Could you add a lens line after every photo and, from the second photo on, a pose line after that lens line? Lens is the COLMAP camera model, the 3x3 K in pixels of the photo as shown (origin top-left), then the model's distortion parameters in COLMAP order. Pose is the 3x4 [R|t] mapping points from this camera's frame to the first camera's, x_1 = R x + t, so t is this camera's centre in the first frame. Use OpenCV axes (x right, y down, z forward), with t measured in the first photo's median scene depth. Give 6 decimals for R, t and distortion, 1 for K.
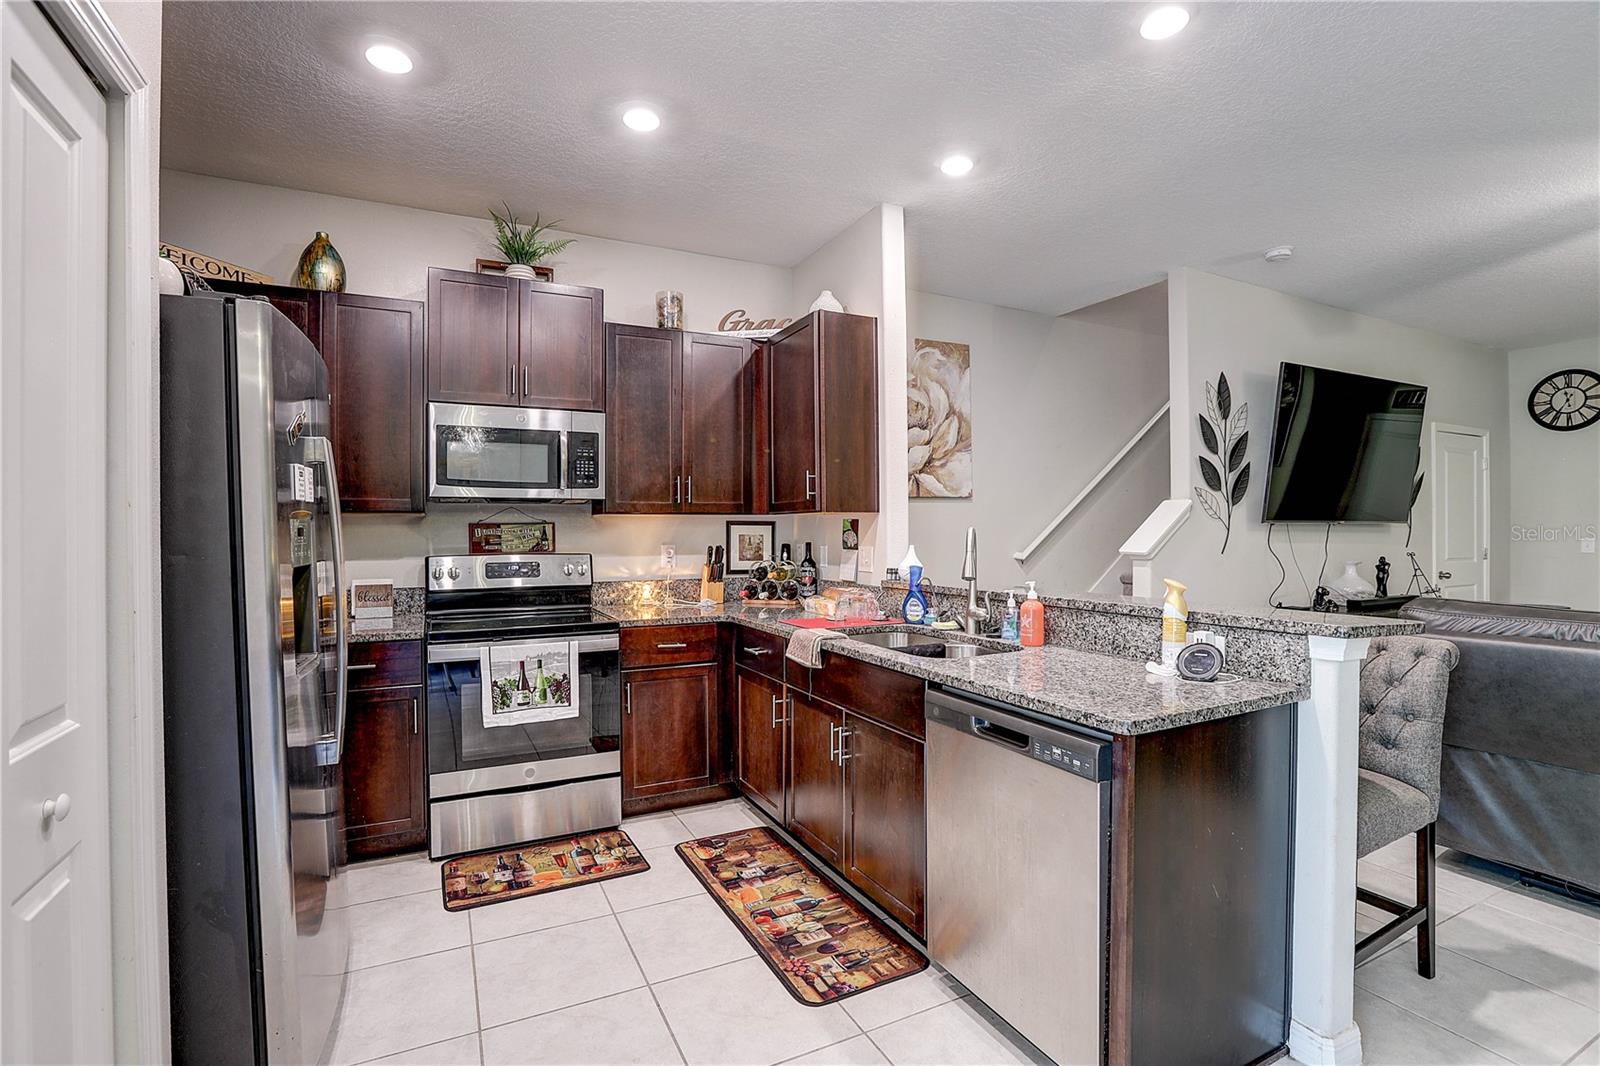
lens RADIAL K [[737.0, 0, 800.0], [0, 737.0, 533.0], [0, 0, 1]] dist [-0.029705, 0.000096]
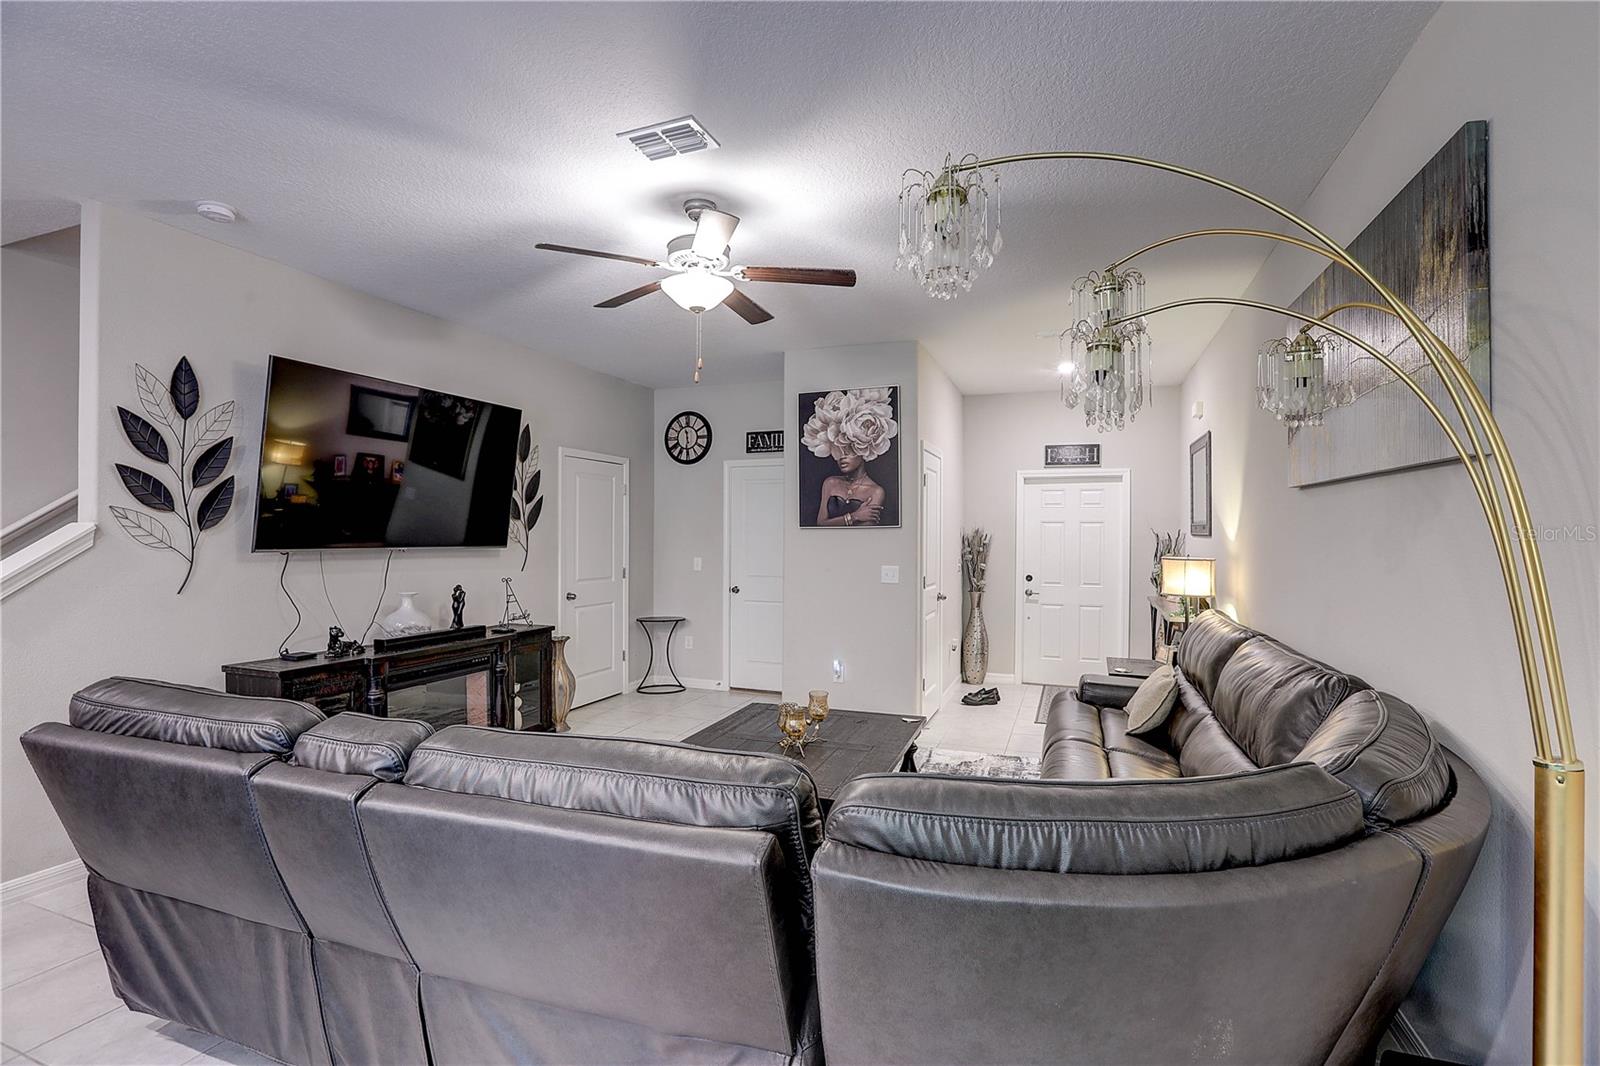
lens RADIAL K [[737.0, 0, 800.0], [0, 737.0, 533.0], [0, 0, 1]] dist [-0.029705, 0.000096]
pose [[0.736437, 0.008345, 0.676454, 0.488554], [-0.003240, 0.999956, -0.008809, -0.027577], [-0.676498, 0.004295, 0.736432, 0.003378]]
